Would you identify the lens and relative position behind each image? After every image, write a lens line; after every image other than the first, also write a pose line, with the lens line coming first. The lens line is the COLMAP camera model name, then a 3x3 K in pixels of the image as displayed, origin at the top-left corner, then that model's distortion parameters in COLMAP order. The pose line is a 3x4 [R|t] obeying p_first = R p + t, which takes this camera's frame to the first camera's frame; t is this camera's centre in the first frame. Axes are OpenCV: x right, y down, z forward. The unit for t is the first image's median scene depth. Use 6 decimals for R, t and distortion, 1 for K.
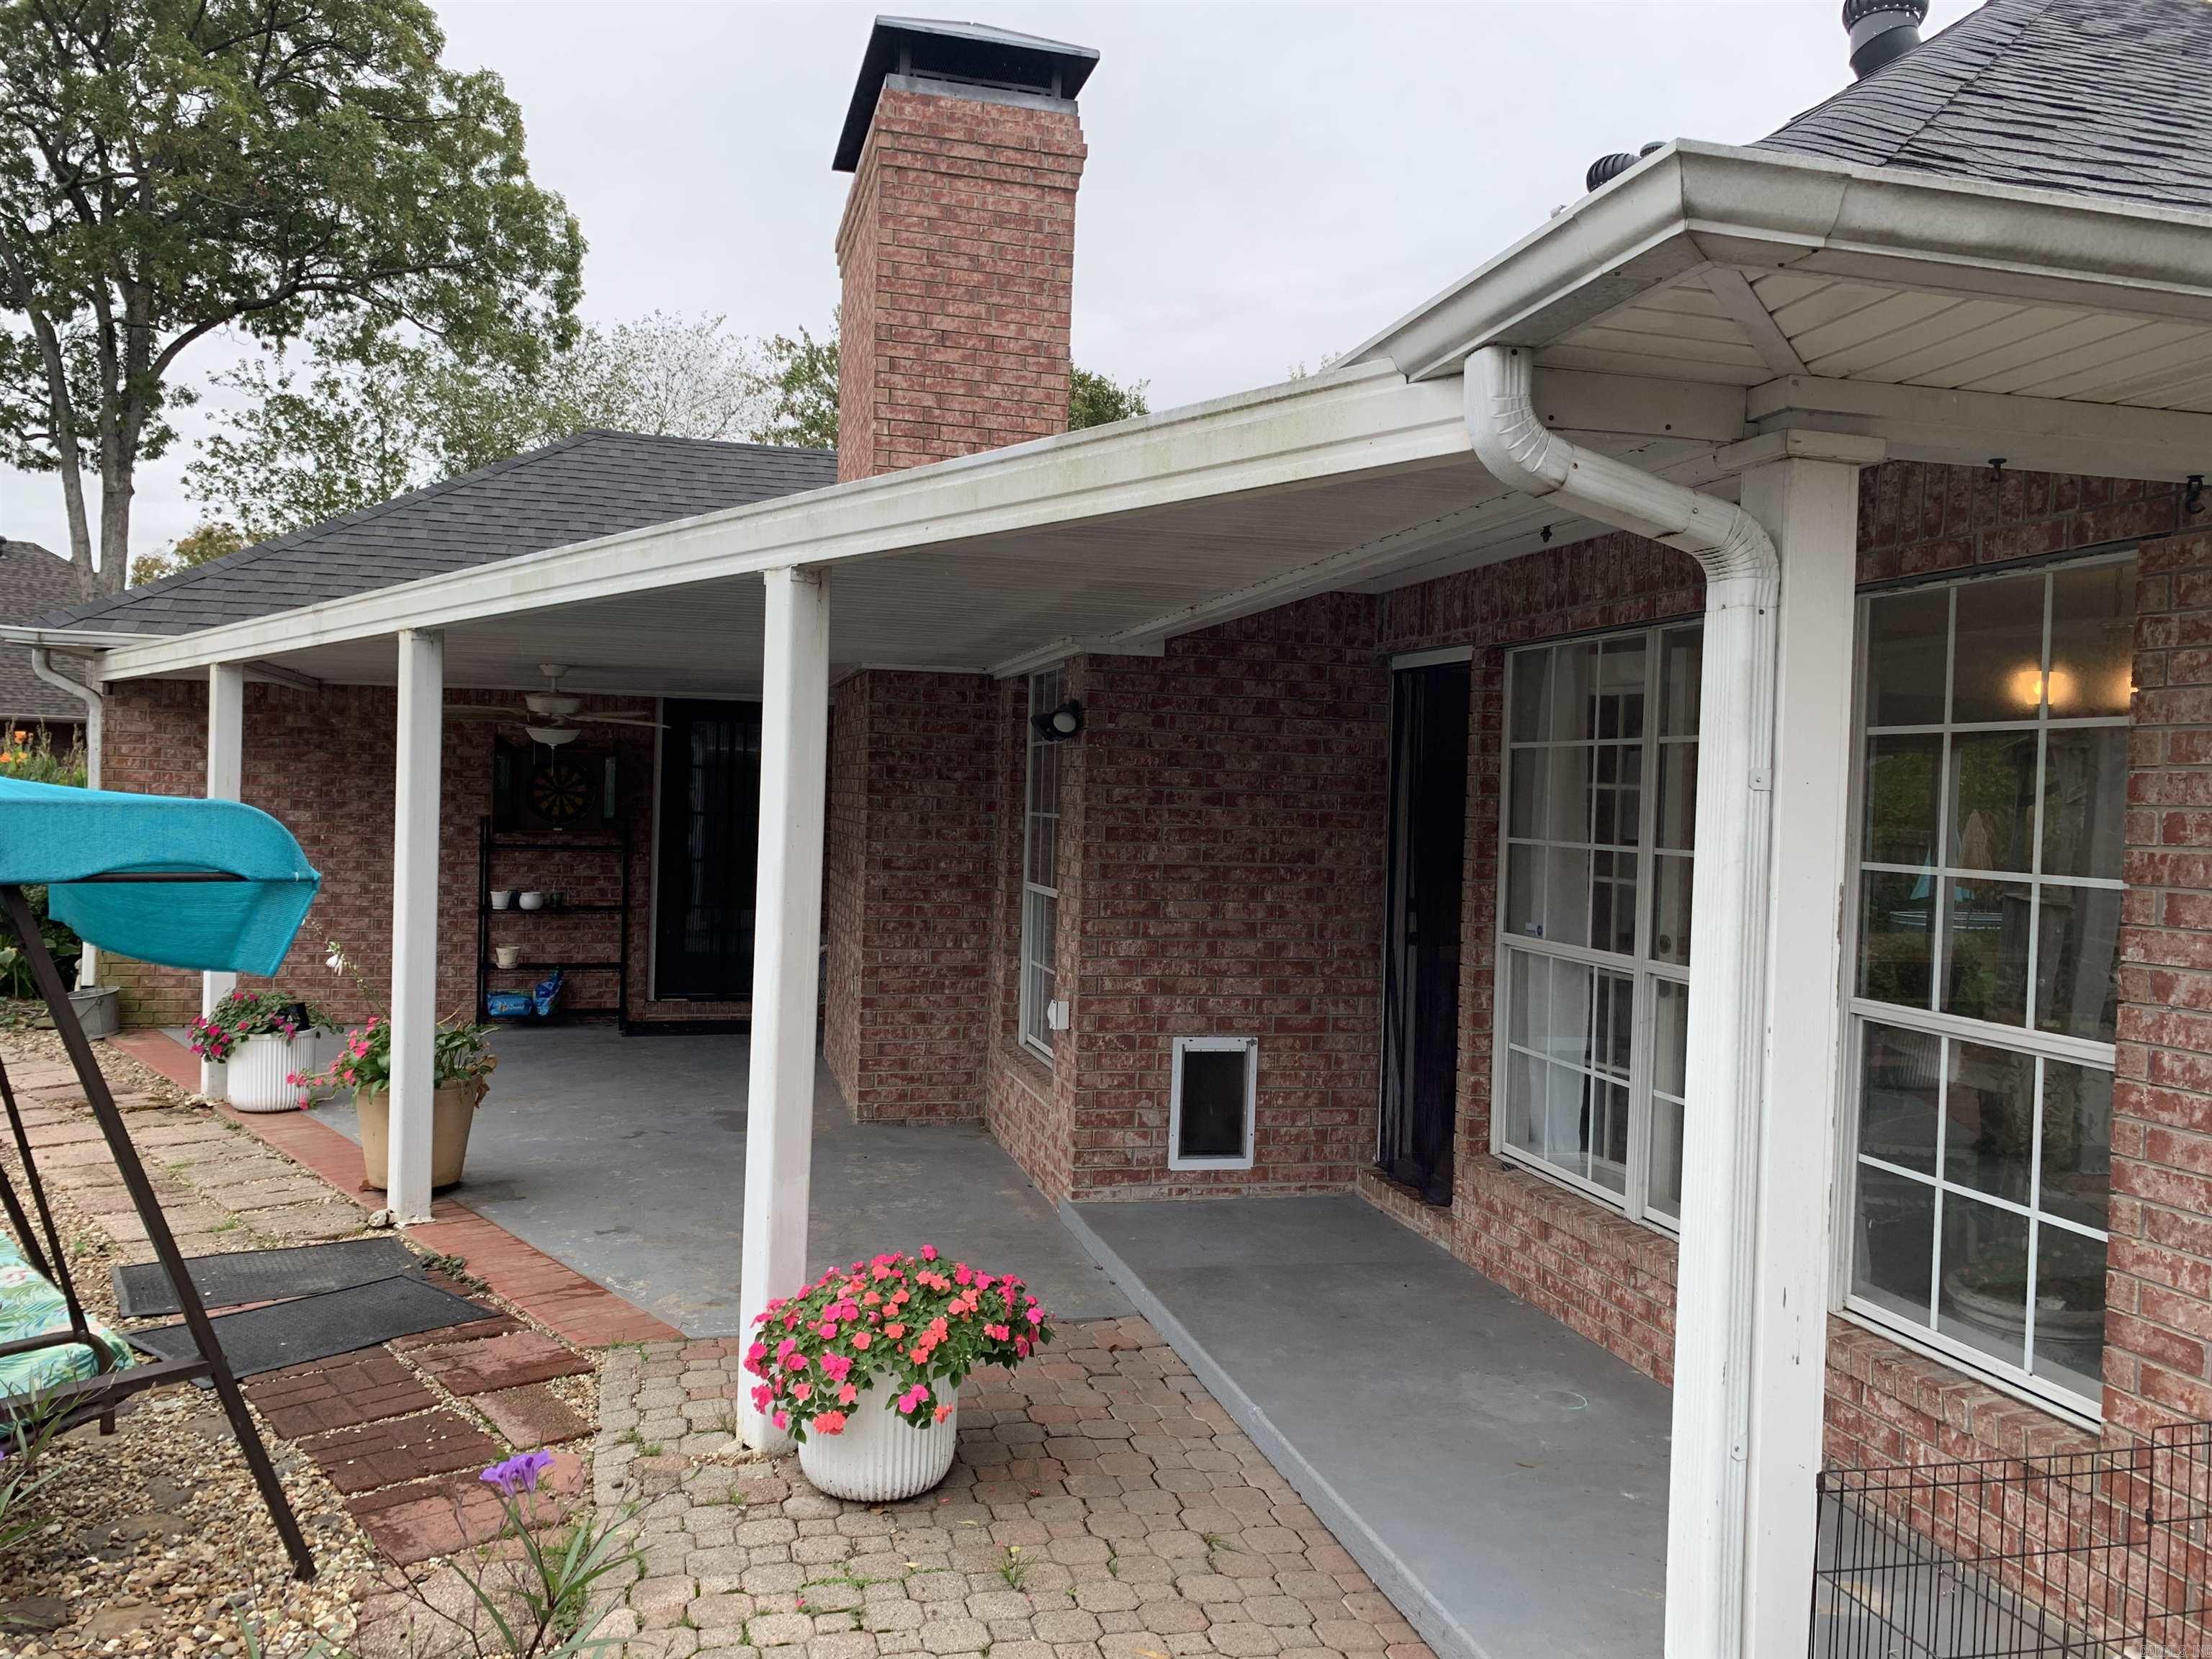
lens RADIAL K [[1683.2, 0, 1094.1], [0, 1683.2, 825.8], [0, 0, 1]] dist [0.034385, -0.037482]
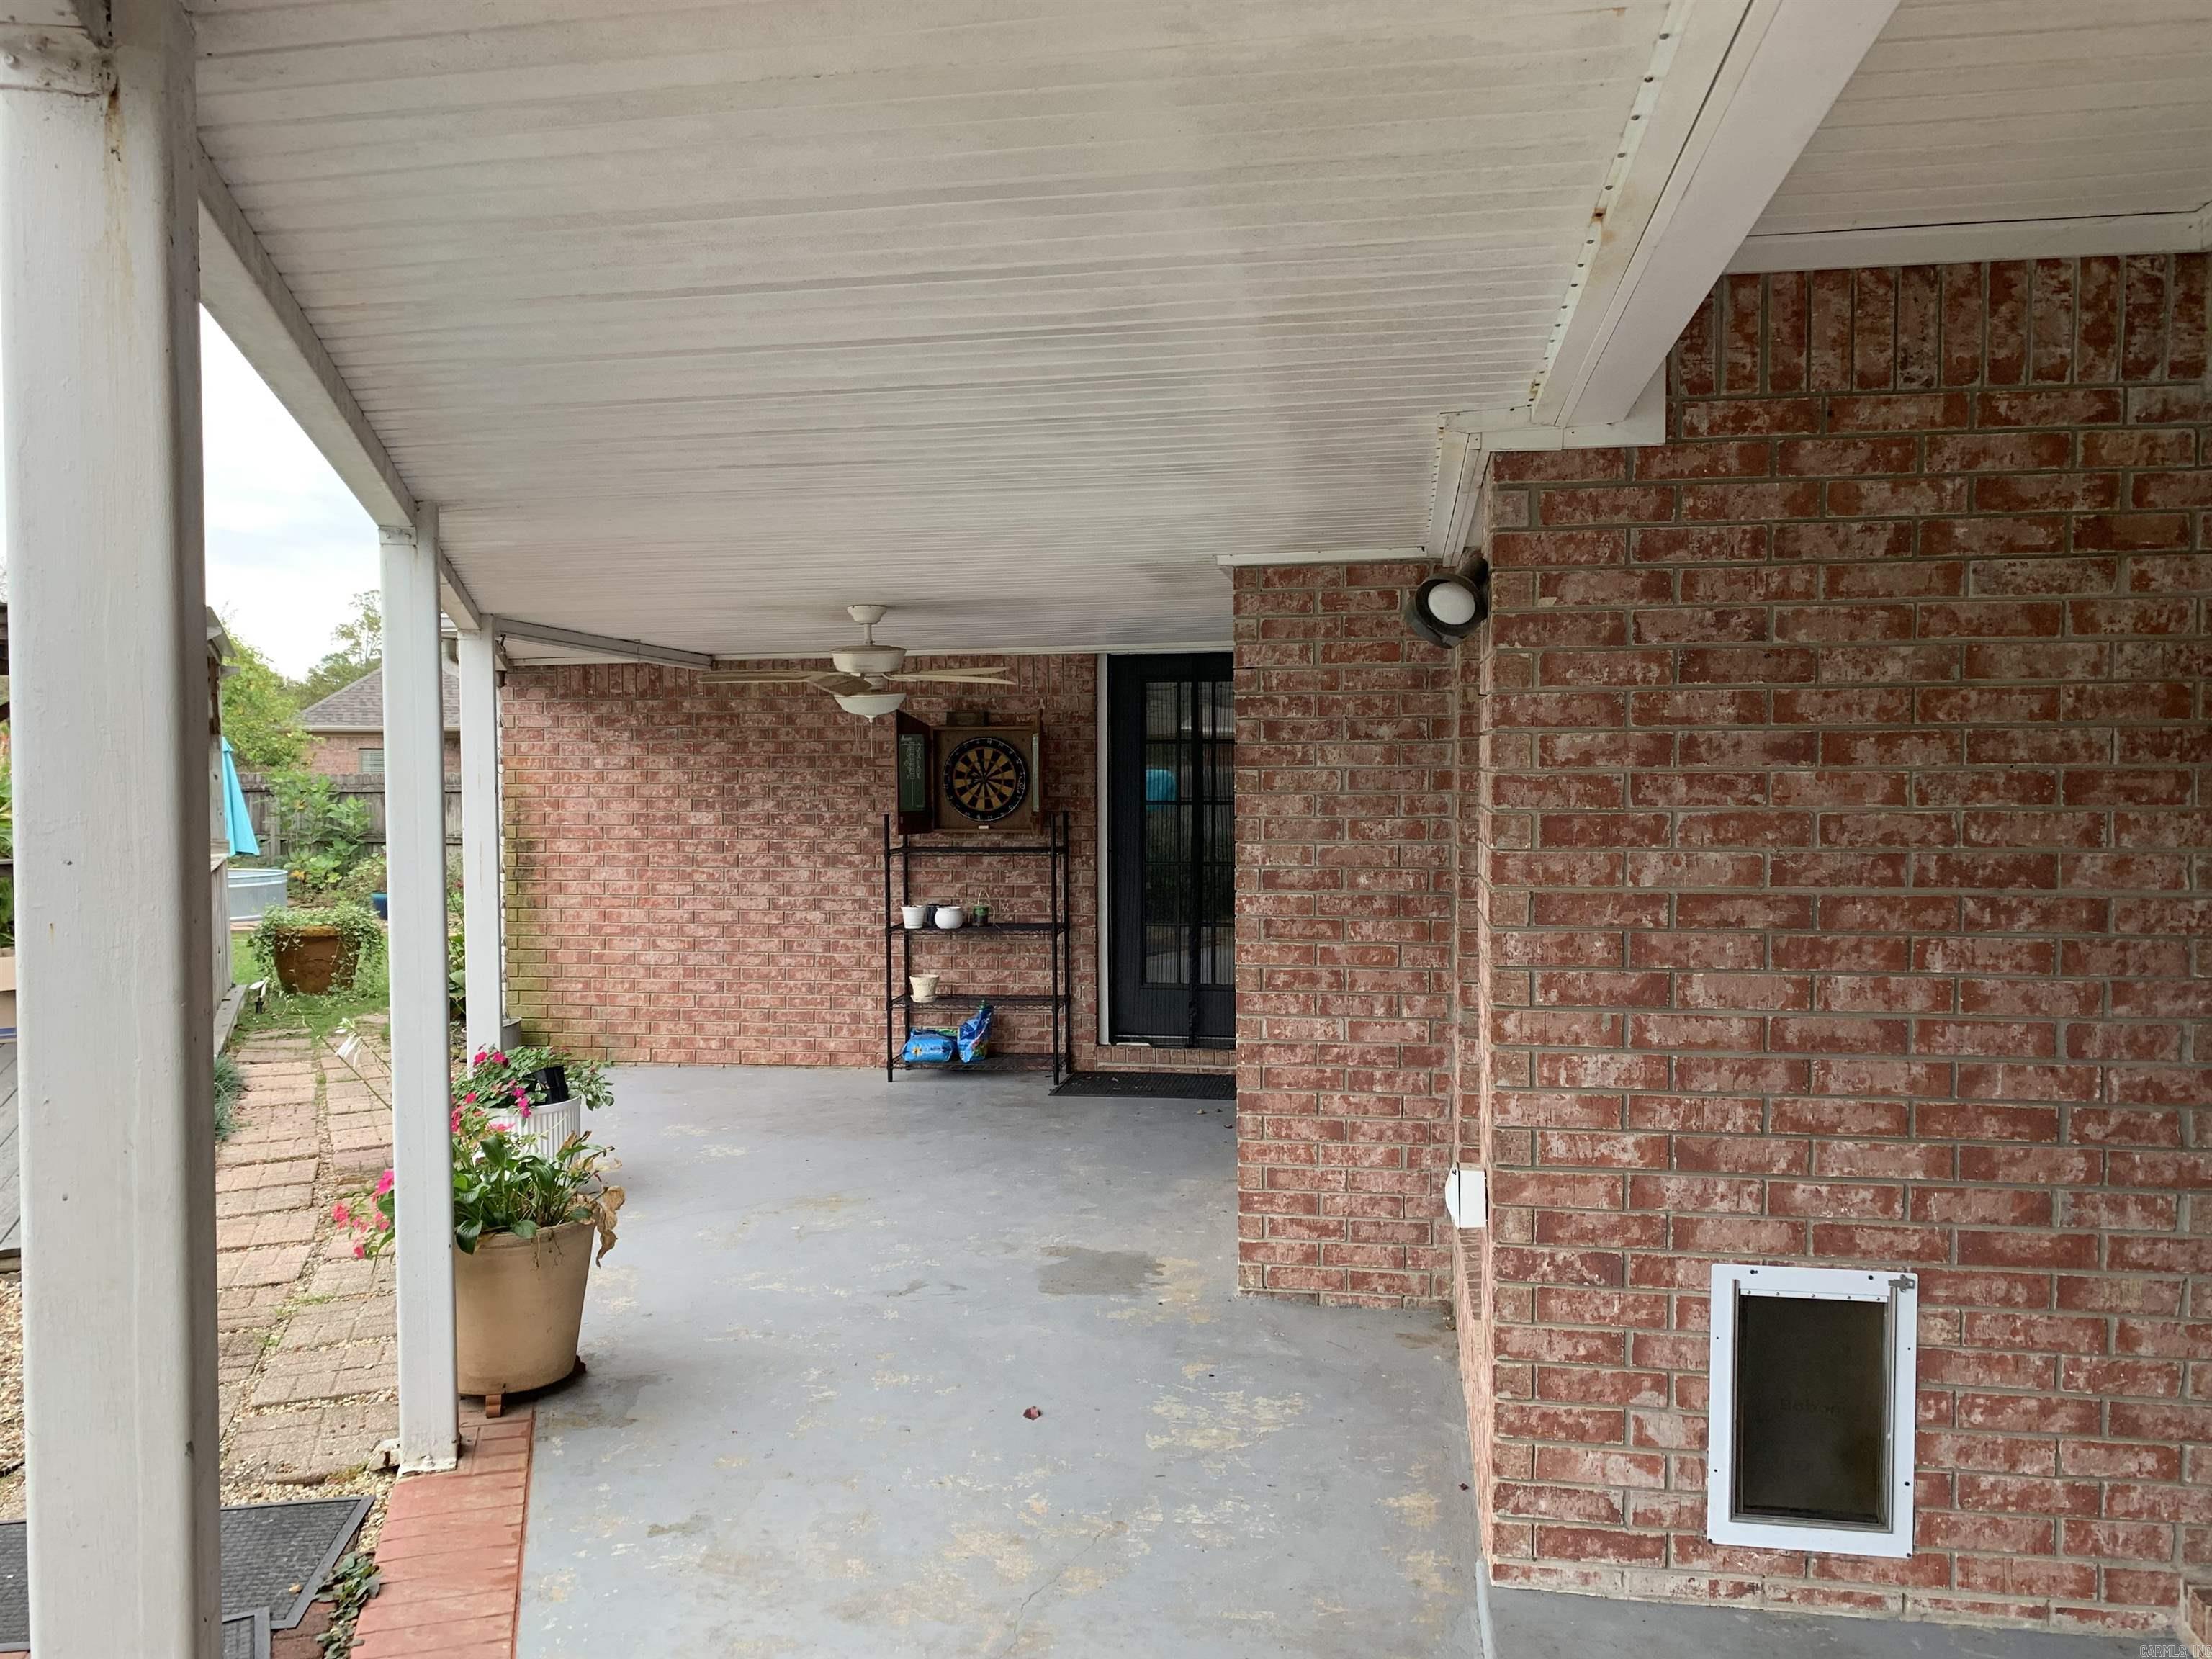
lens RADIAL K [[1683.2, 0, 1086.5], [0, 1683.2, 837.0], [0, 0, 1]] dist [0.034385, -0.037482]
pose [[0.912546, -0.018386, -0.408560, 0.081259], [0.025426, 0.999607, 0.011807, -0.002446], [0.408182, -0.021163, 0.912655, 0.493573]]
